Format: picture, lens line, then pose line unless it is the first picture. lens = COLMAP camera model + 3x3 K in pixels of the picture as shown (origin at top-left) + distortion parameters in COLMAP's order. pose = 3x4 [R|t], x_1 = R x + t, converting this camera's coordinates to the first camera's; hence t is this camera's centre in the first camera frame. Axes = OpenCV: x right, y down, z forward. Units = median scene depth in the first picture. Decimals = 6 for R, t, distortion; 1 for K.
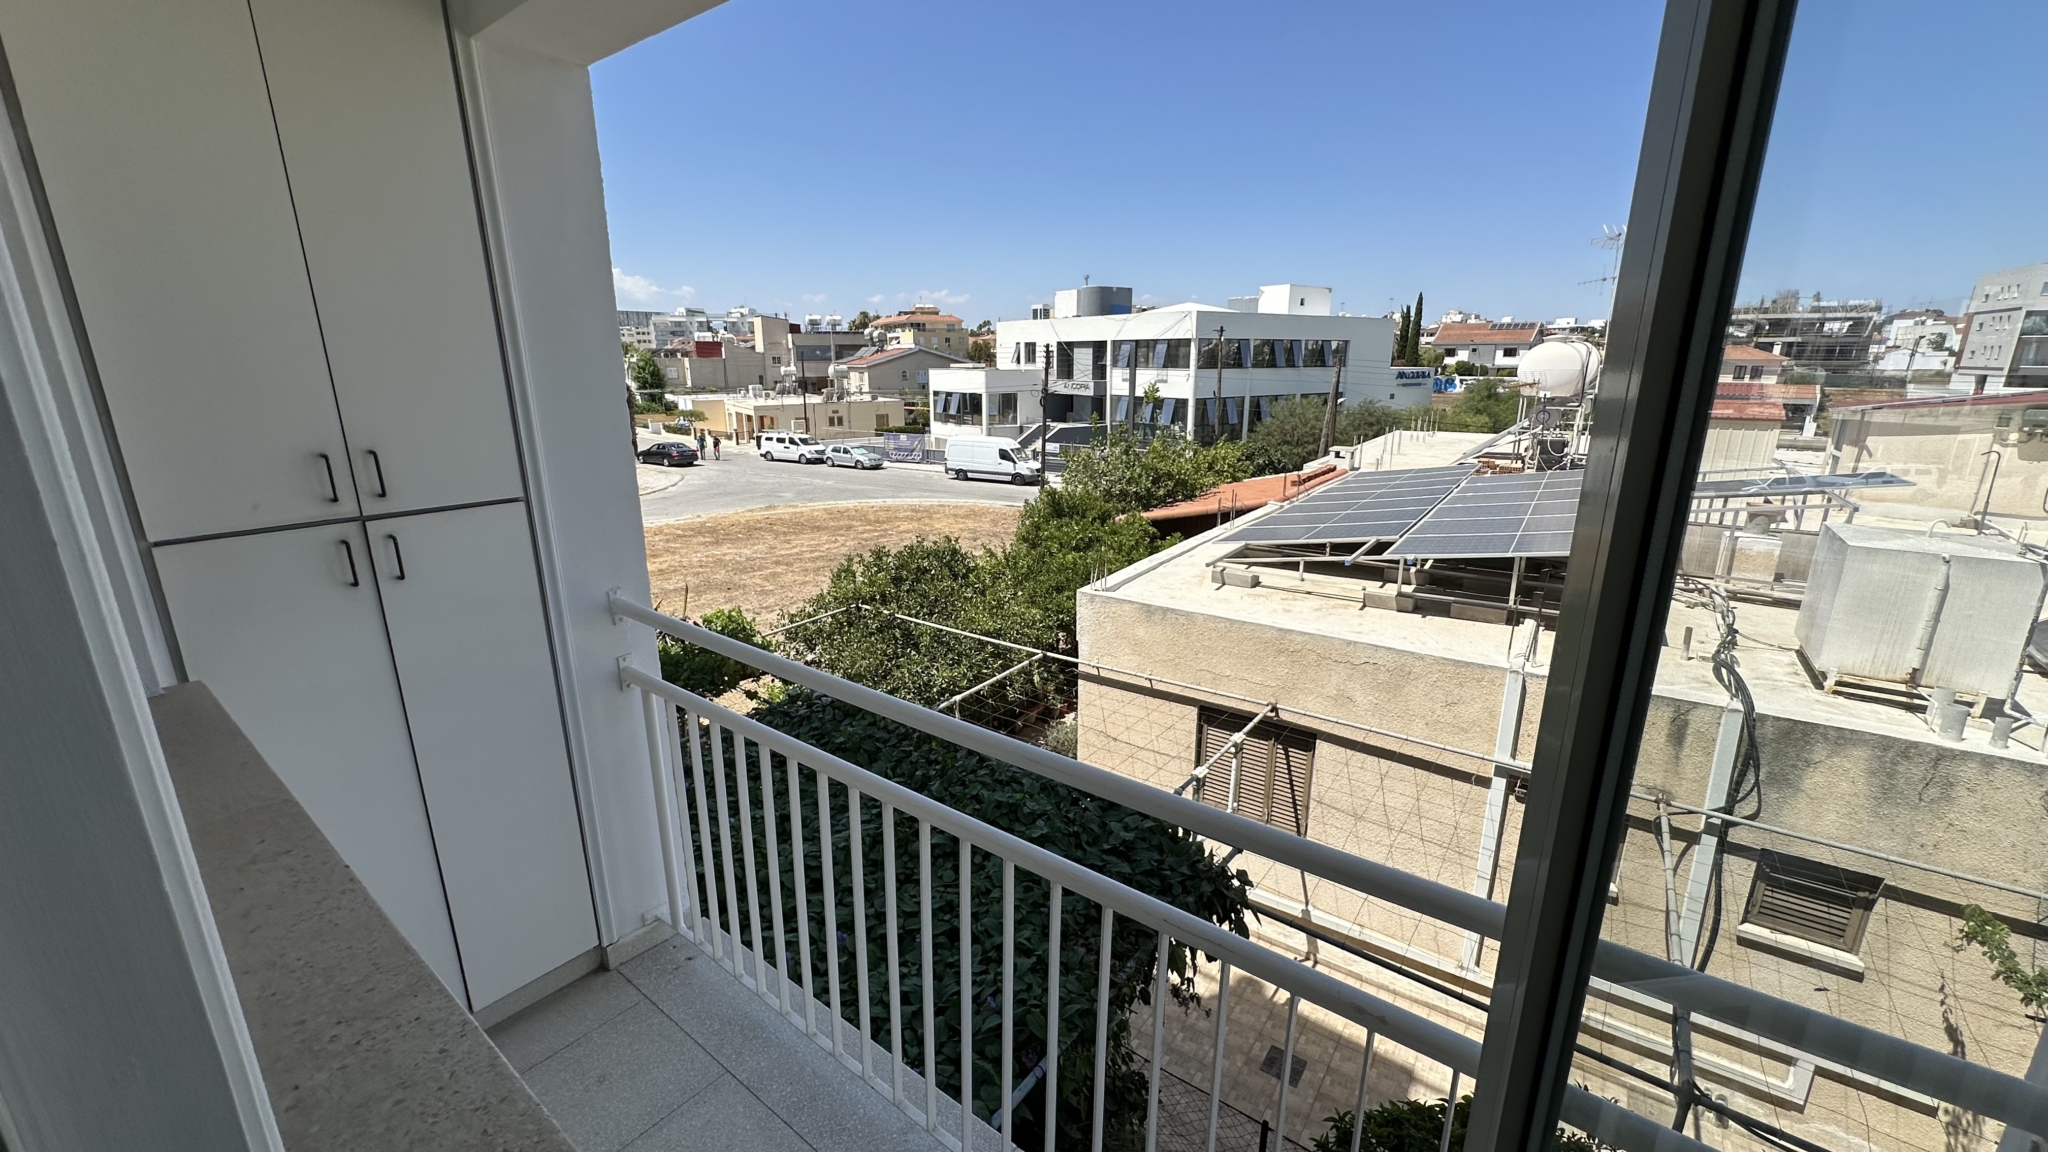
lens RADIAL K [[817.0, 0, 1006.0], [0, 817.0, 565.9], [0, 0, 1]] dist [-0.003529, 0.001027]
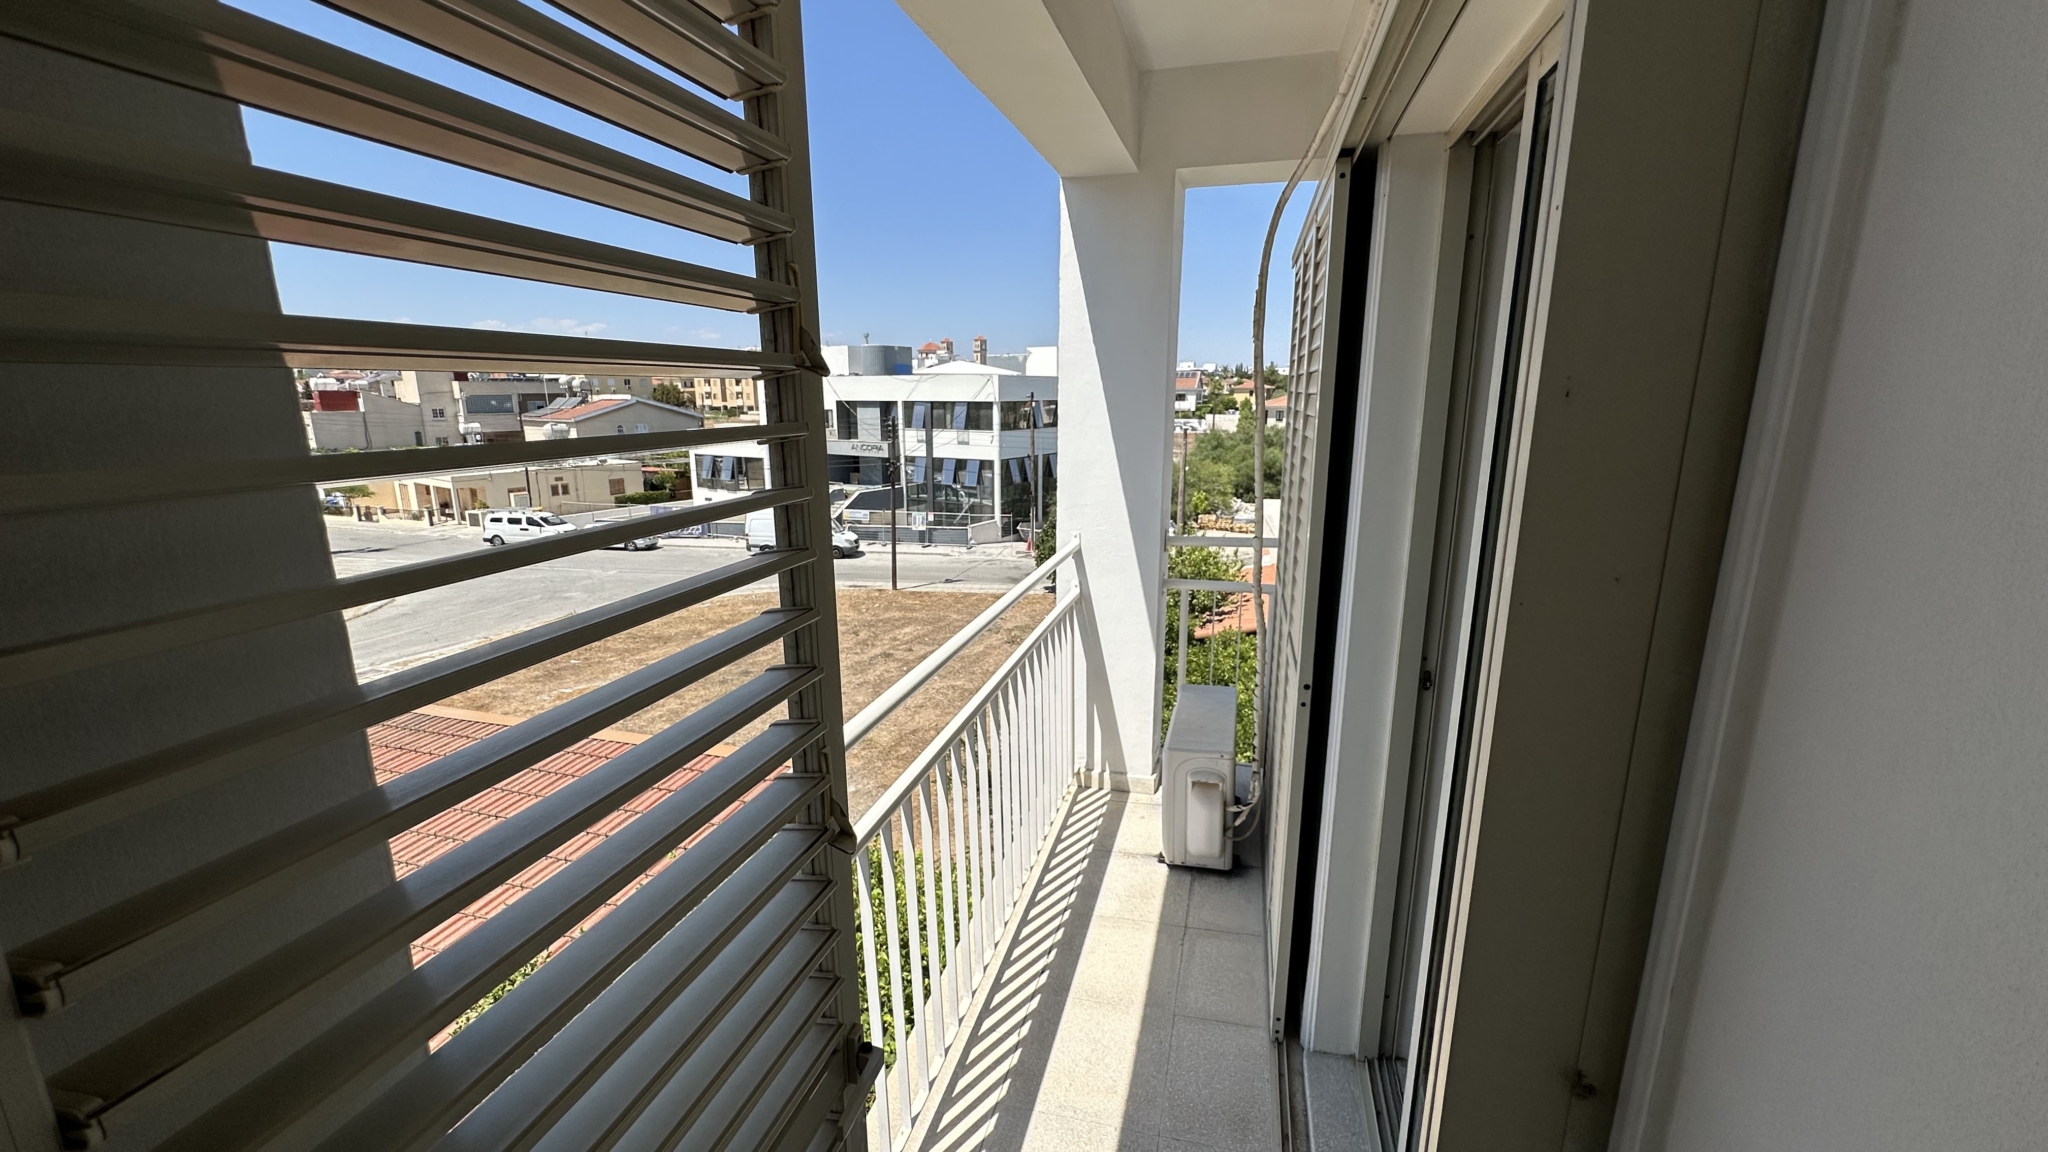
lens RADIAL K [[817.0, 0, 1023.2], [0, 817.0, 579.0], [0, 0, 1]] dist [-0.003529, 0.001027]
pose [[0.921819, -0.086141, 0.377927, -0.118219], [0.097026, 0.995233, -0.009815, -0.037380], [-0.375281, 0.045717, 0.925783, 0.045582]]
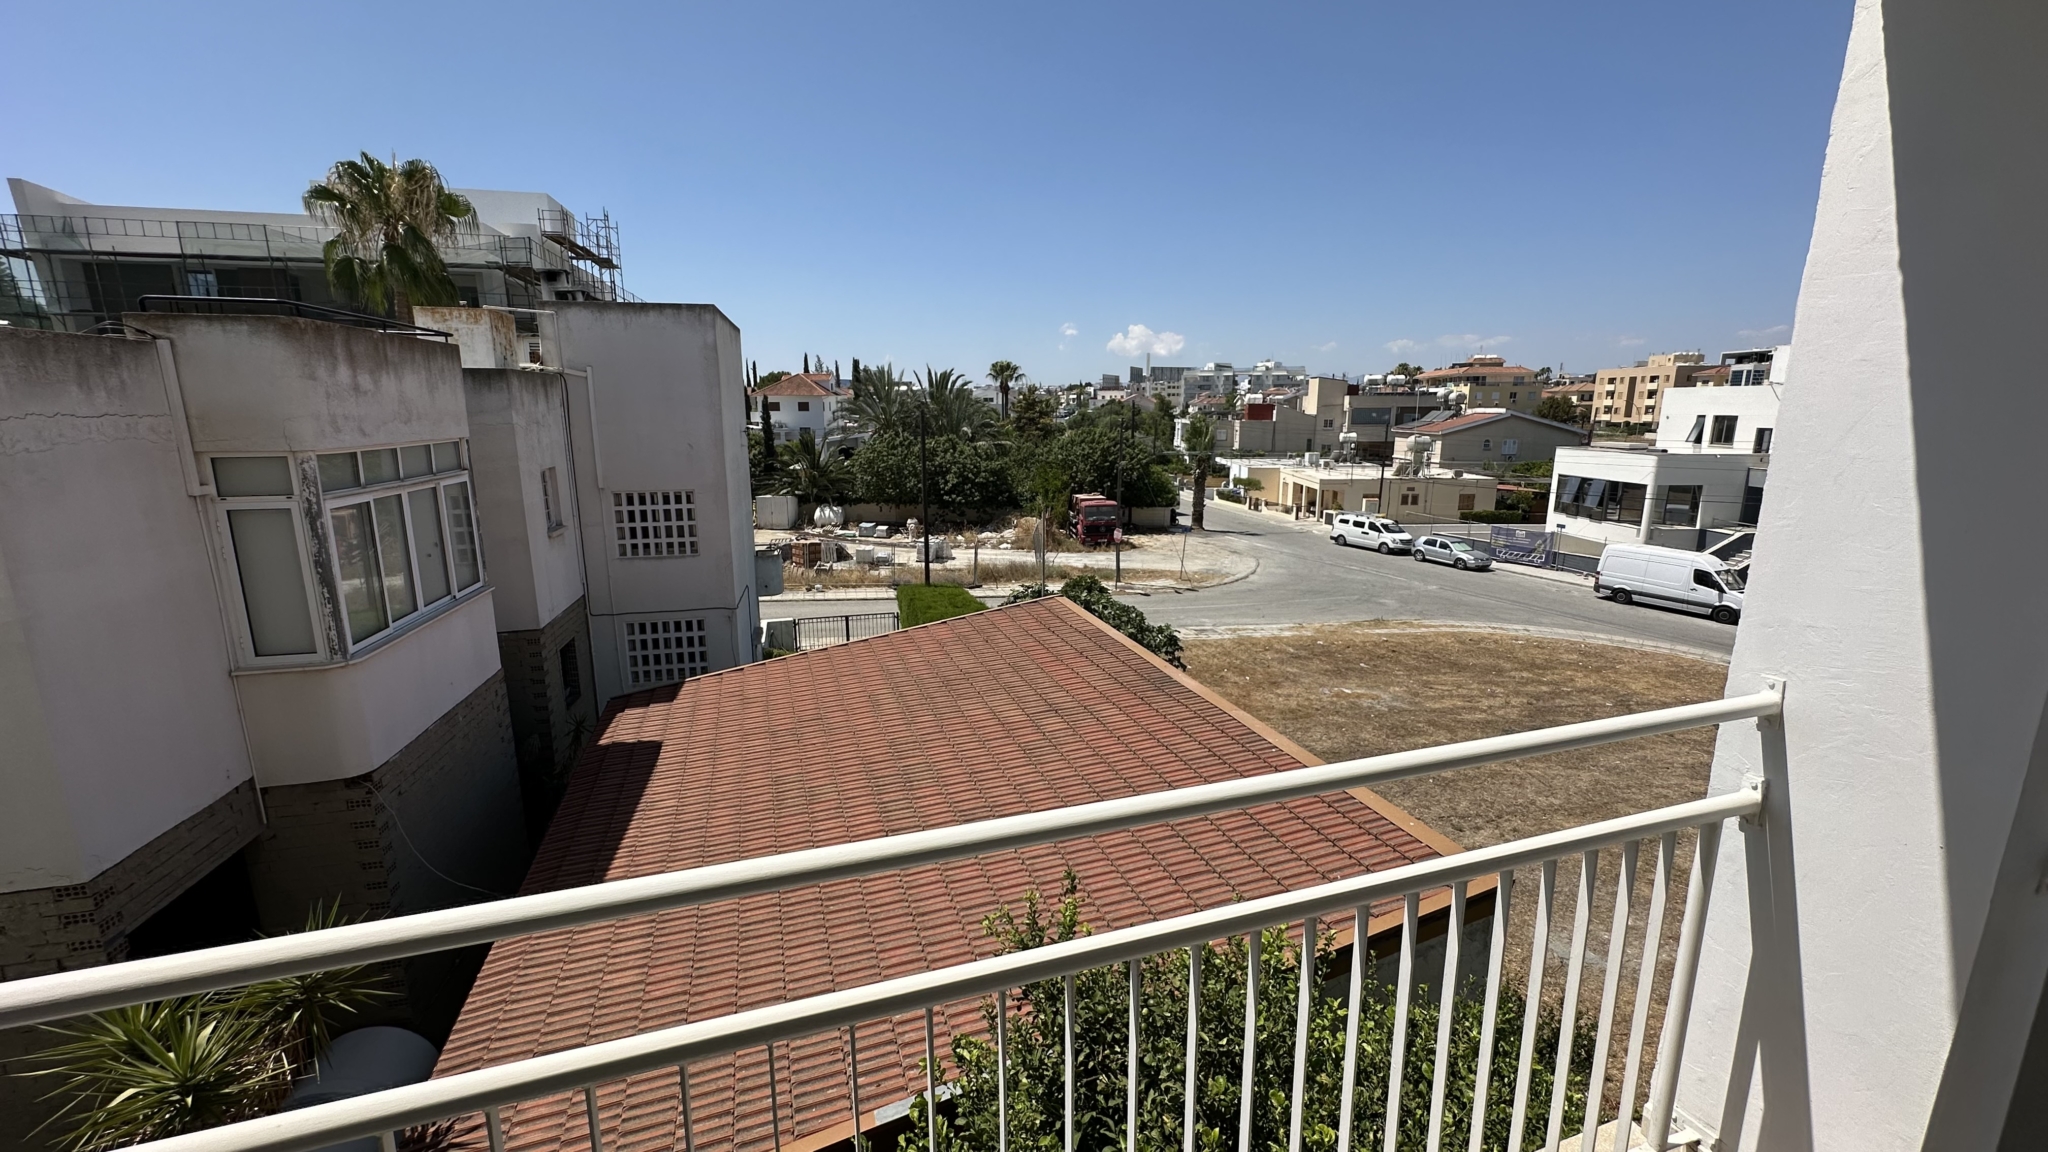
lens RADIAL K [[817.0, 0, 1022.9], [0, 817.0, 570.1], [0, 0, 1]] dist [-0.003529, 0.001027]
pose [[0.837589, 0.110174, -0.535075, -0.100363], [-0.139089, 0.990183, -0.013844, -0.040679], [0.528298, 0.086018, 0.844691, 0.057869]]
